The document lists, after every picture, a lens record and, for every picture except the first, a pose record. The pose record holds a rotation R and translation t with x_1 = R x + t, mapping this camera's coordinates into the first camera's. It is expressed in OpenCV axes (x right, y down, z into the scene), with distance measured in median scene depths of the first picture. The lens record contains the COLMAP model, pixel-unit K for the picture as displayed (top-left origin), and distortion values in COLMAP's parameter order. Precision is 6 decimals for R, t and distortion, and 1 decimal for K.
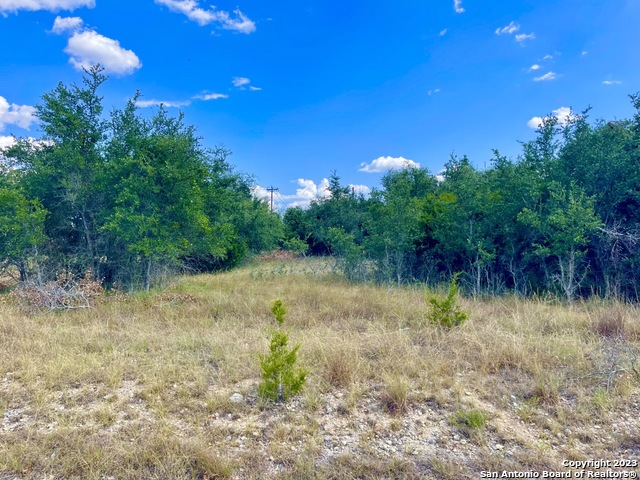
lens RADIAL K [[497.9, 0, 320.0], [0, 497.9, 240.0], [0, 0, 1]] dist [0.058917, 0.000300]
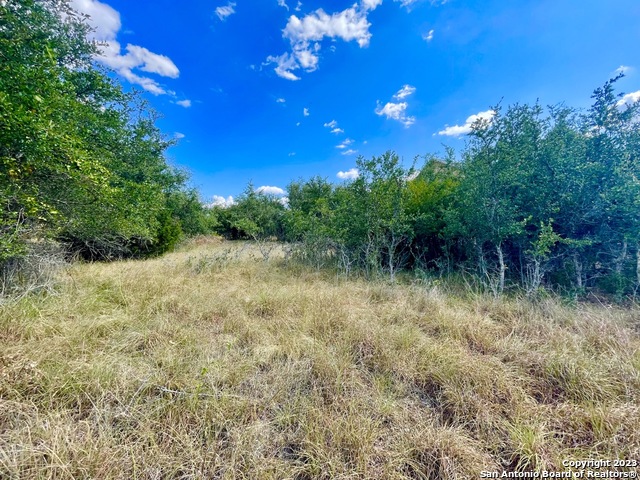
lens RADIAL K [[258.6, 0, 320.0], [0, 258.6, 240.0], [0, 0, 1]] dist [0.018689, 0.000027]
pose [[0.940073, 0.003406, 0.340958, -0.056498], [-0.014490, 0.999446, 0.029966, 0.012077], [-0.340667, -0.033110, 0.939601, 0.369077]]
